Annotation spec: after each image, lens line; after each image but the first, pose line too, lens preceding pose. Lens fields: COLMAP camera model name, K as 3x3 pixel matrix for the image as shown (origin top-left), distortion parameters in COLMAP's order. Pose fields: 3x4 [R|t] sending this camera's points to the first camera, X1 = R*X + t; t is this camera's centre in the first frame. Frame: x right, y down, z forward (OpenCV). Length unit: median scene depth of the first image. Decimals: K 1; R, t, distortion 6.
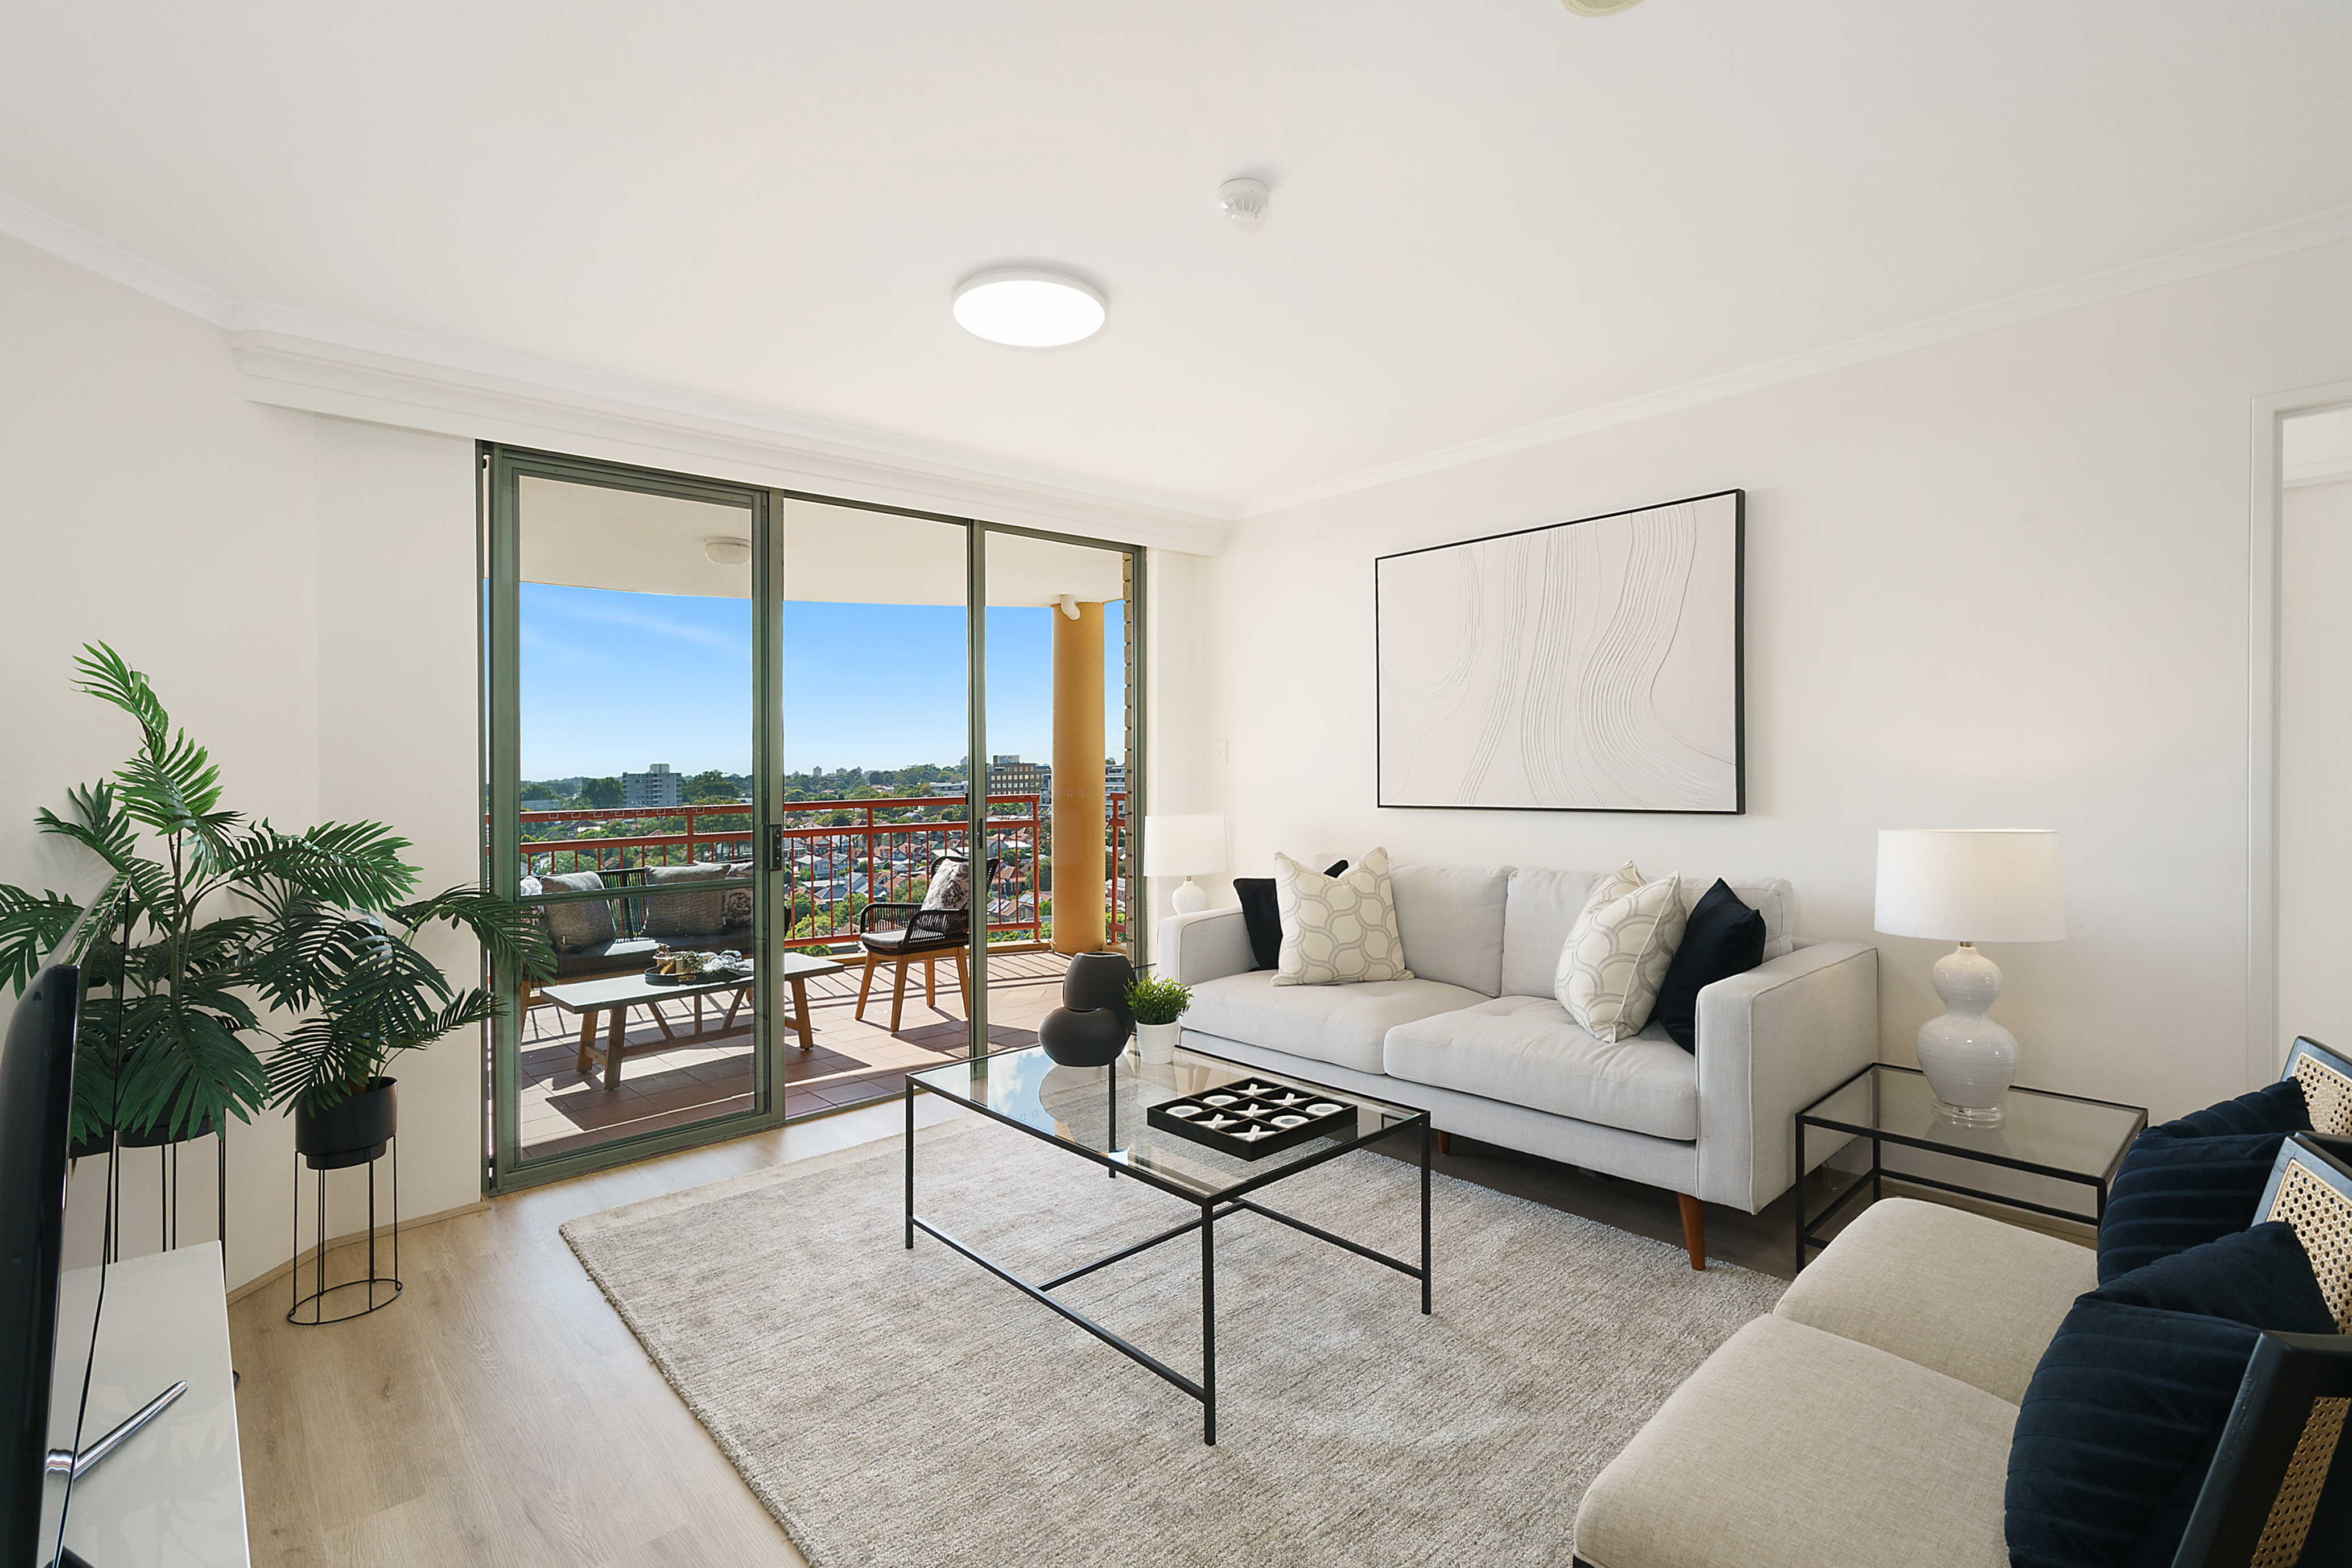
lens RADIAL K [[1065.4, 0, 1195.8], [0, 1065.4, 772.5], [0, 0, 1]] dist [0.019979, -0.000037]
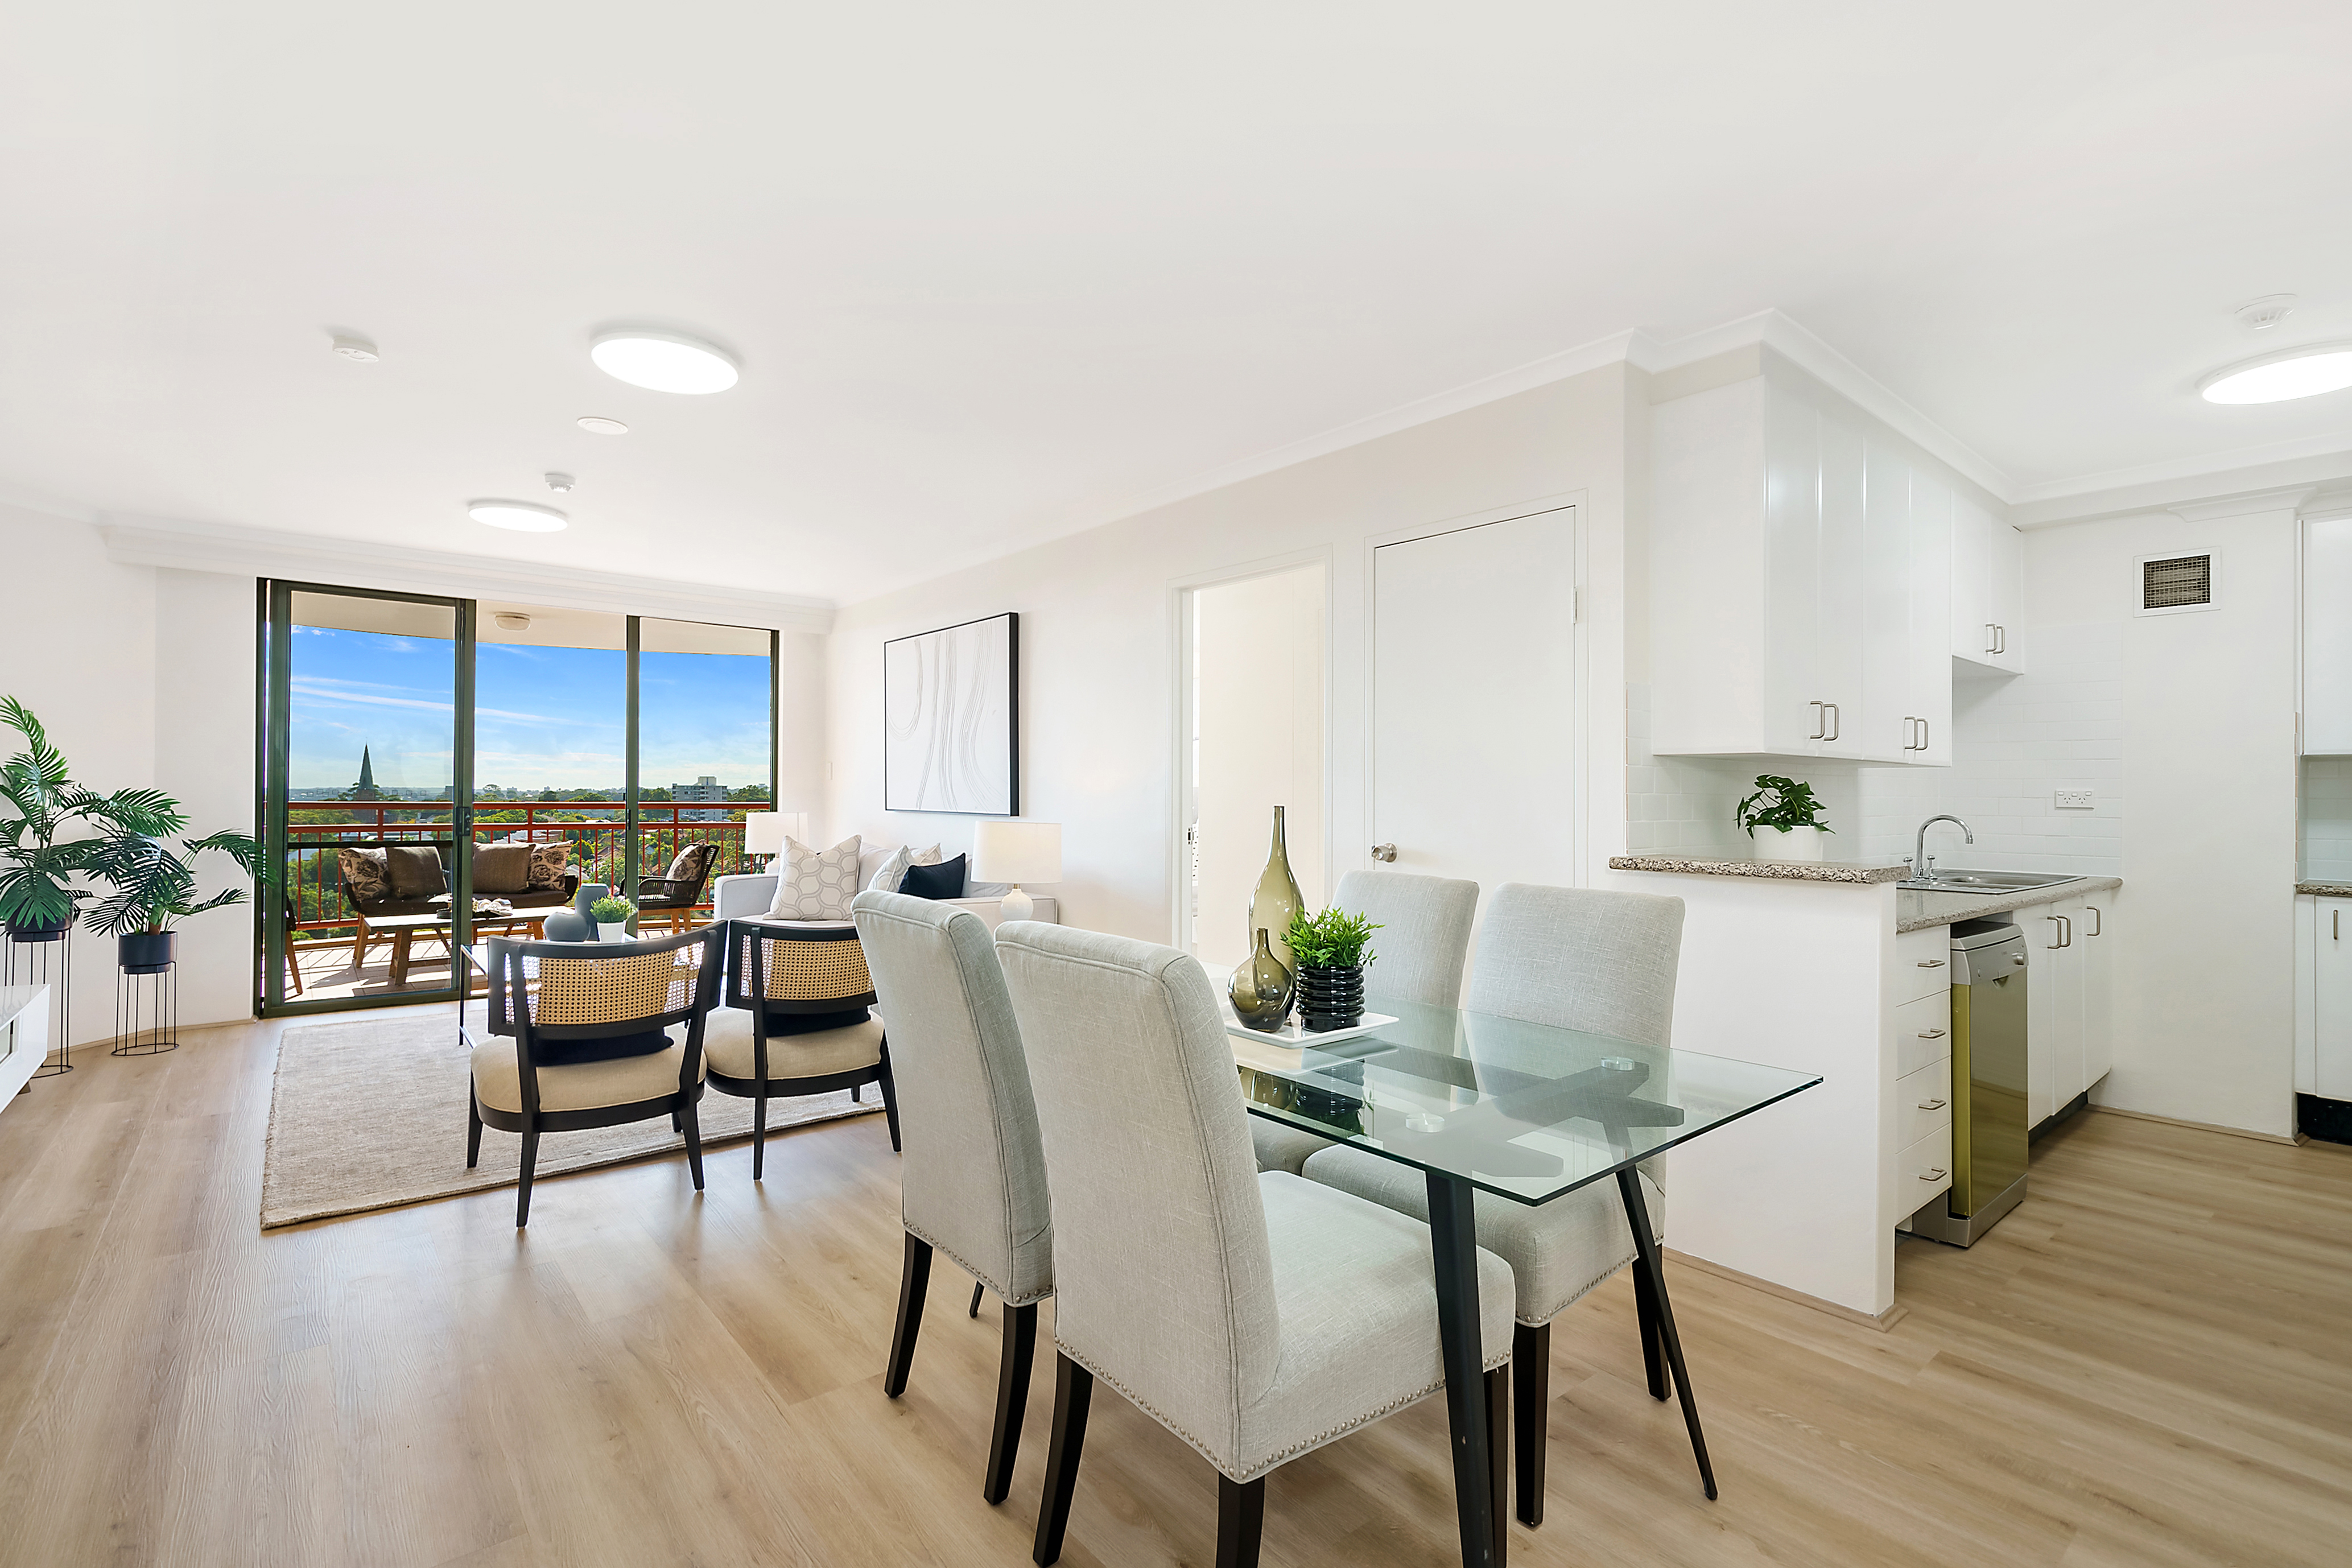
lens RADIAL K [[1065.4, 0, 1180.6], [0, 1065.4, 787.9], [0, 0, 1]] dist [0.019979, -0.000037]
pose [[0.997318, 0.030557, -0.066502, 0.630094], [-0.031396, 0.999440, -0.011603, 0.004156], [0.066110, 0.013660, 0.997719, -0.427813]]
